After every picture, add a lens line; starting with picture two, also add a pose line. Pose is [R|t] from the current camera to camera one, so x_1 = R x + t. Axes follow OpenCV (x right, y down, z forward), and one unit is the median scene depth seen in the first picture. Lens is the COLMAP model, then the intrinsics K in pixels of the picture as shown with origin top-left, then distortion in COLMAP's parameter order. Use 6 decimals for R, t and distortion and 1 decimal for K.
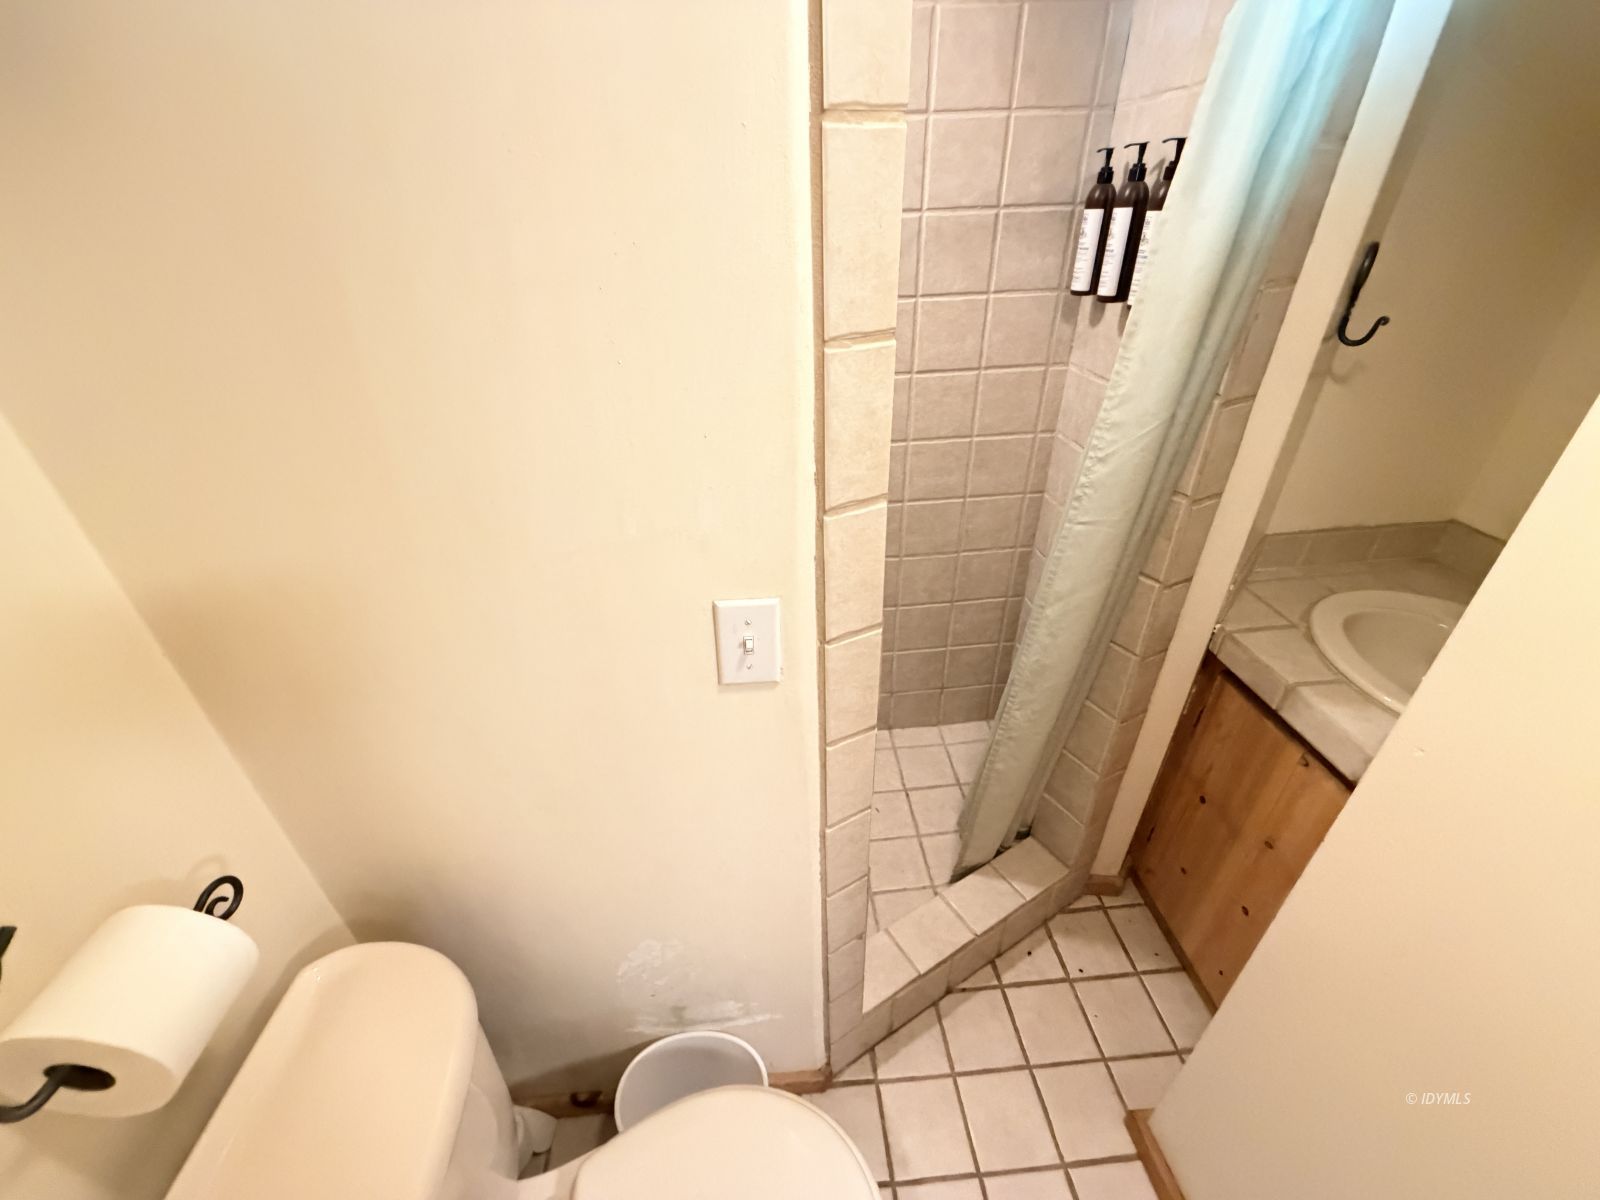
lens RADIAL K [[633.7, 0, 794.9], [0, 633.7, 599.4], [0, 0, 1]] dist [0.001248, 0.000116]
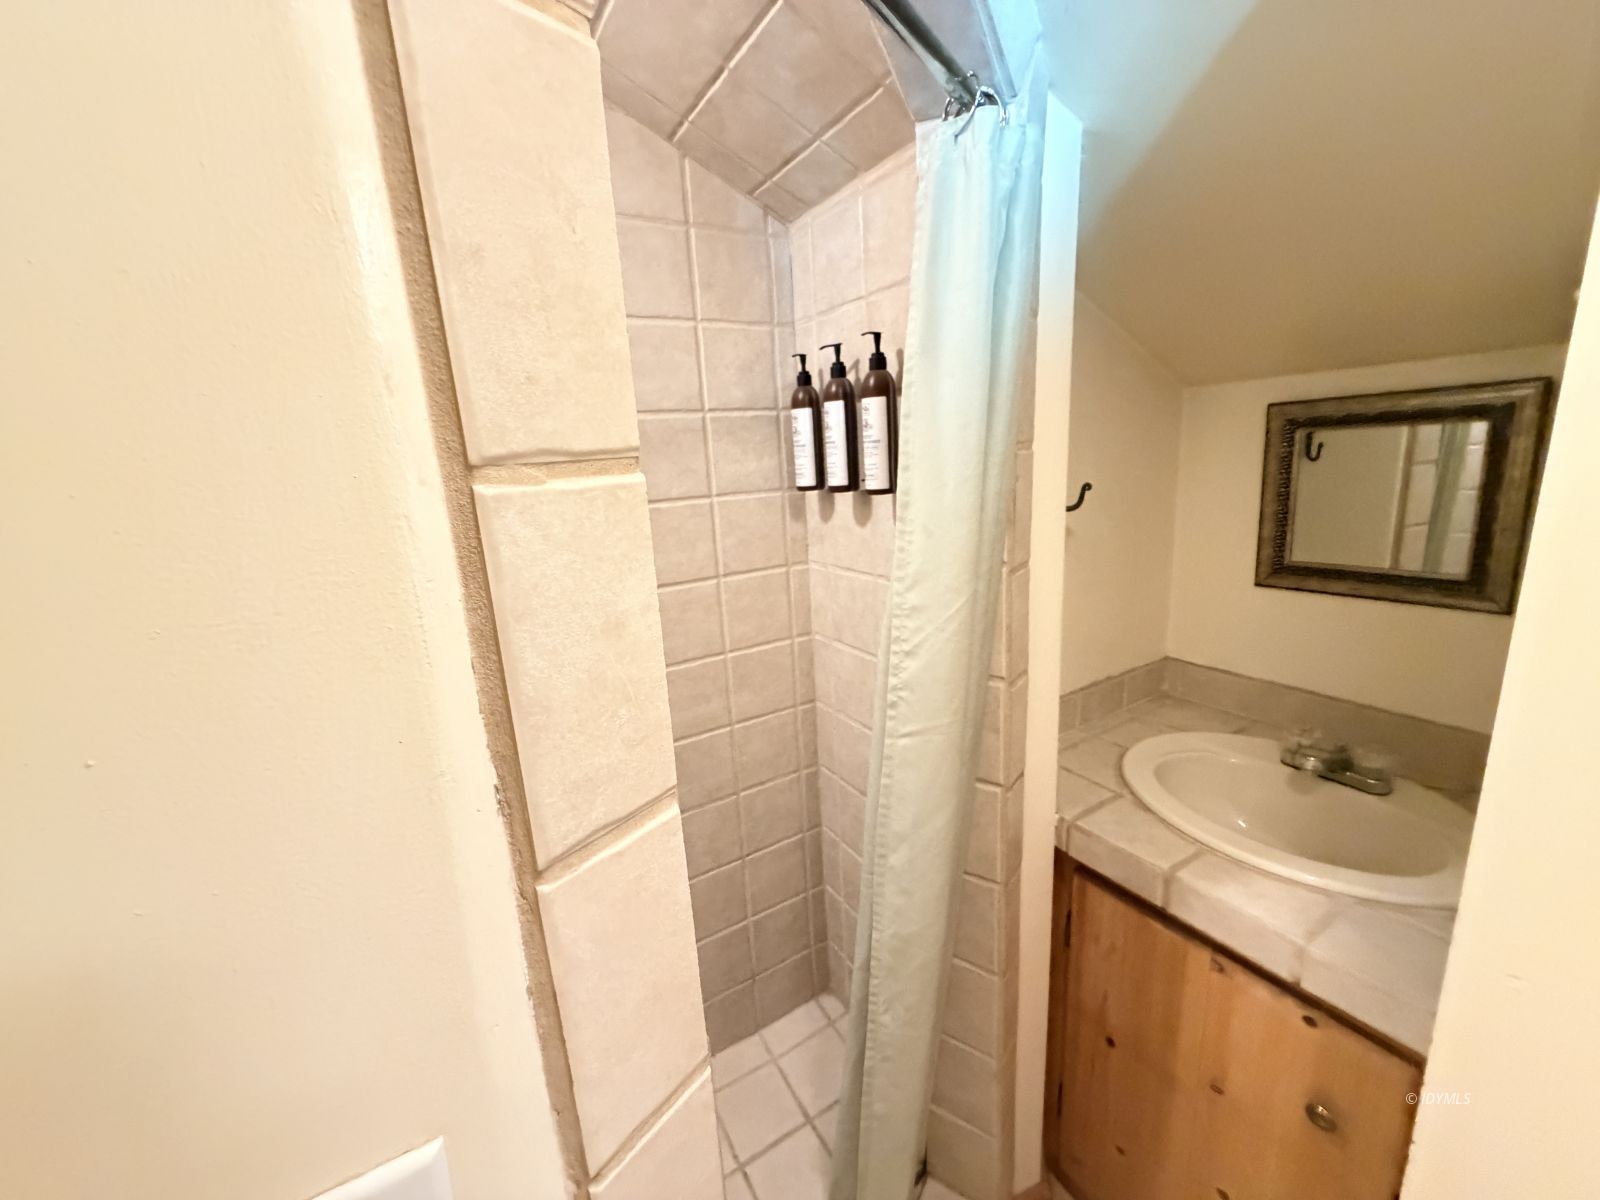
lens RADIAL K [[633.7, 0, 794.9], [0, 633.7, 599.4], [0, 0, 1]] dist [0.001248, 0.000116]
pose [[0.900009, -0.118924, 0.419335, 0.024573], [0.255496, 0.923388, -0.286491, -0.075587], [-0.353138, 0.364983, 0.861441, 0.283063]]
